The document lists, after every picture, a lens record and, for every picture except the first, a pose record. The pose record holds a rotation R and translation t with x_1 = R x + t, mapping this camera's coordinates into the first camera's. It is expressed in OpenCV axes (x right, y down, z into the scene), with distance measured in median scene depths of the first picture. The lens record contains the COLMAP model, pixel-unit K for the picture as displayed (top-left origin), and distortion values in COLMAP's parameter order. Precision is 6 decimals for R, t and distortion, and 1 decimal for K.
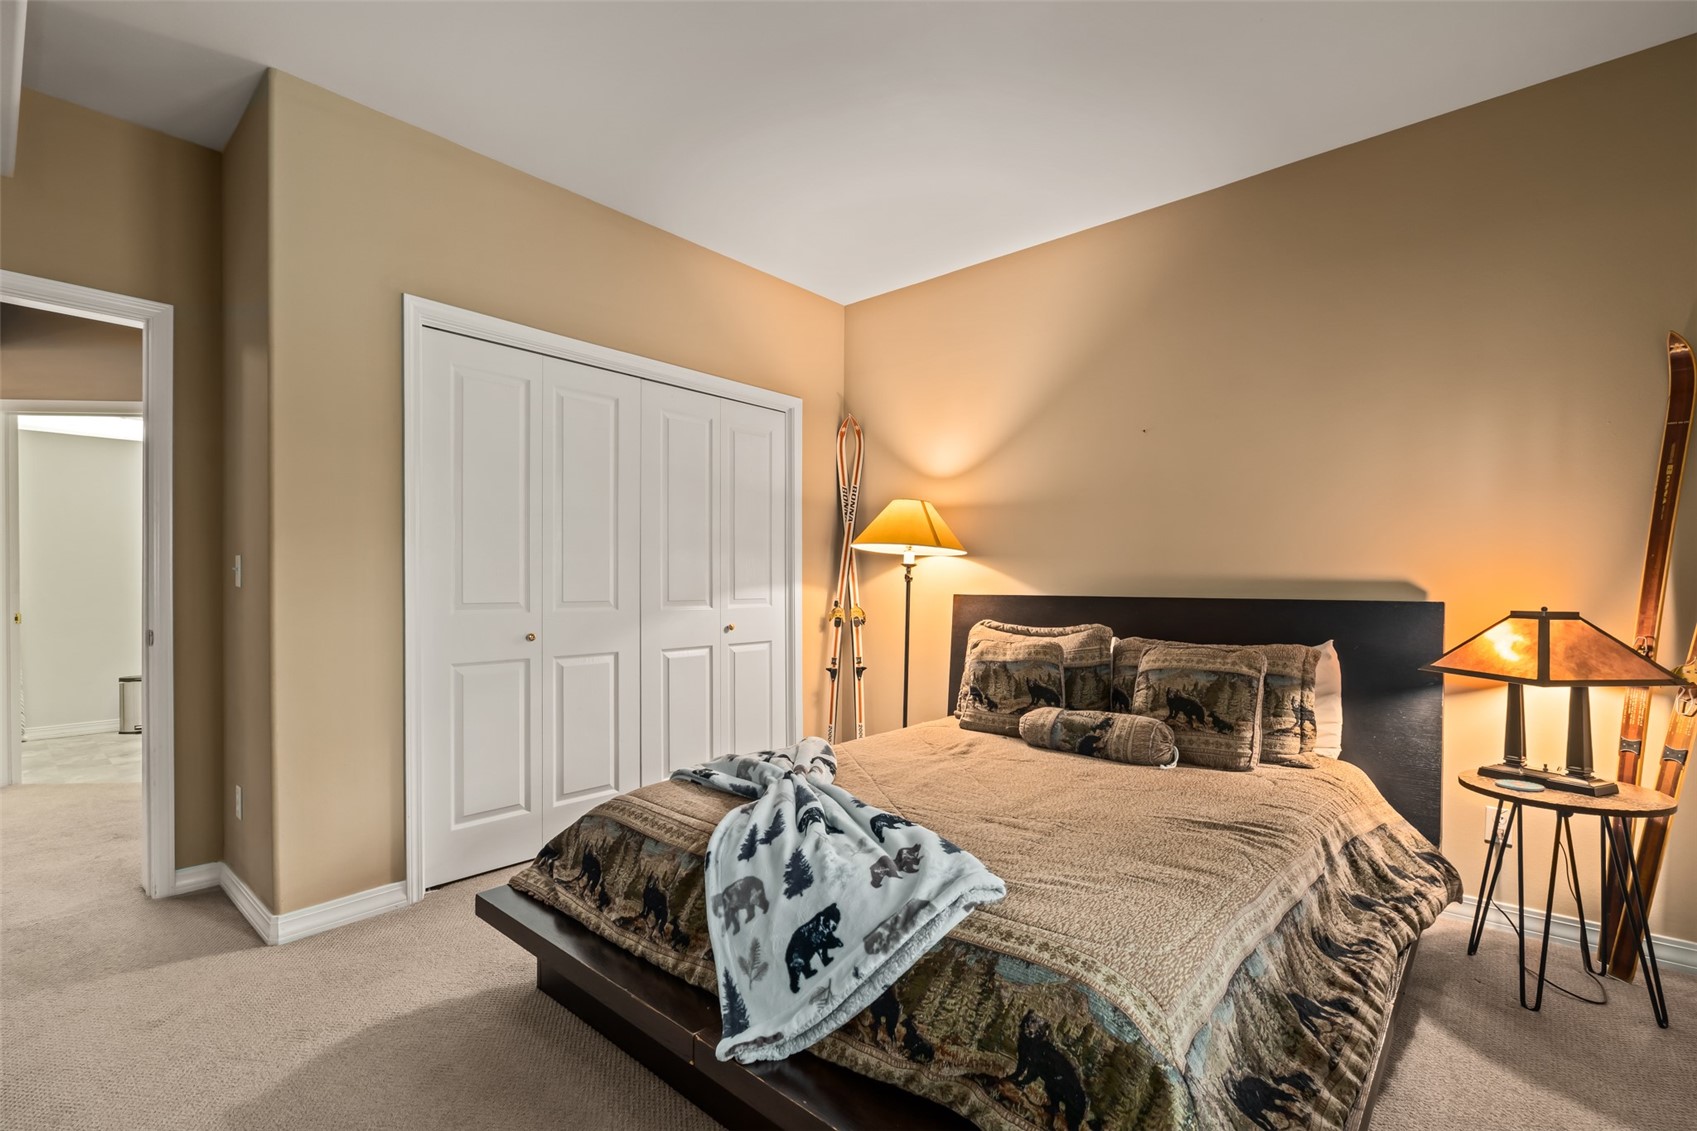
lens RADIAL K [[776.0, 0, 841.0], [0, 776.0, 577.0], [0, 0, 1]] dist [-0.005225, -0.000704]
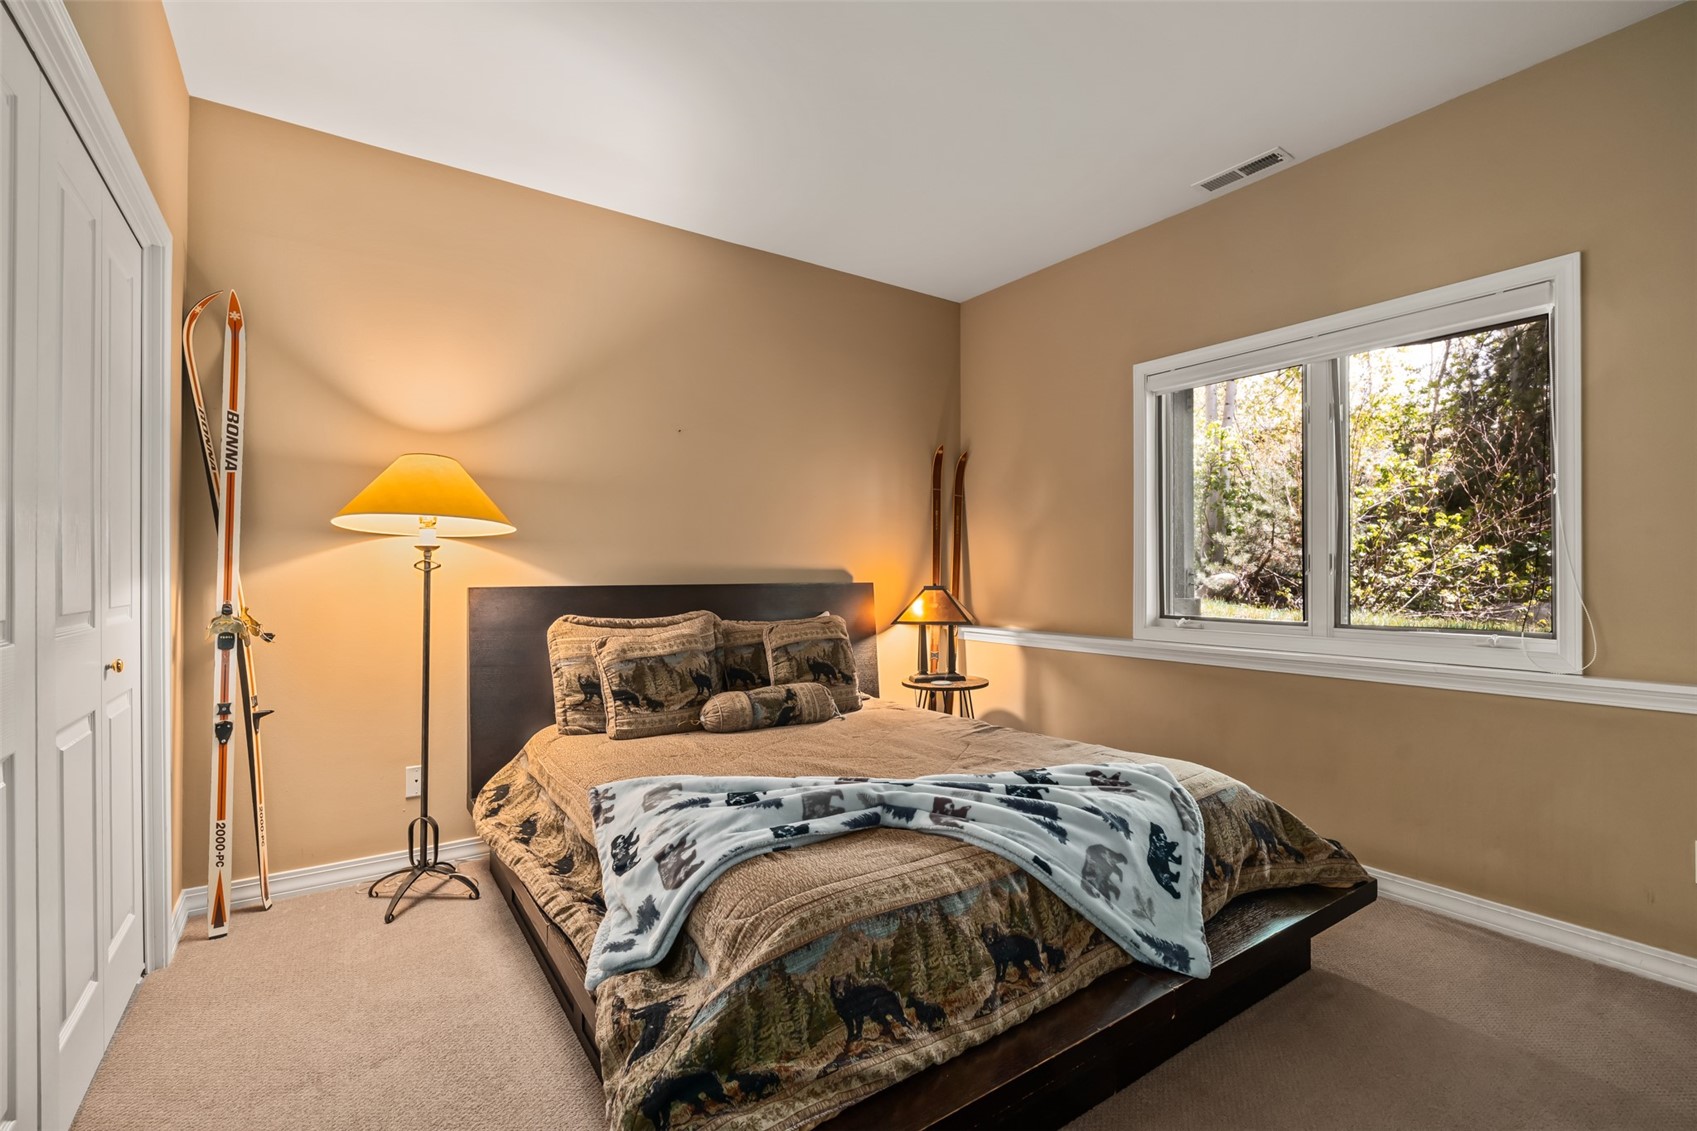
lens RADIAL K [[776.0, 0, 841.4], [0, 776.0, 564.2], [0, 0, 1]] dist [-0.005225, -0.000704]
pose [[0.211292, 0.010317, 0.977368, -0.770258], [0.000792, 0.999942, -0.010727, 0.012148], [-0.977423, 0.003040, 0.211272, 0.707415]]
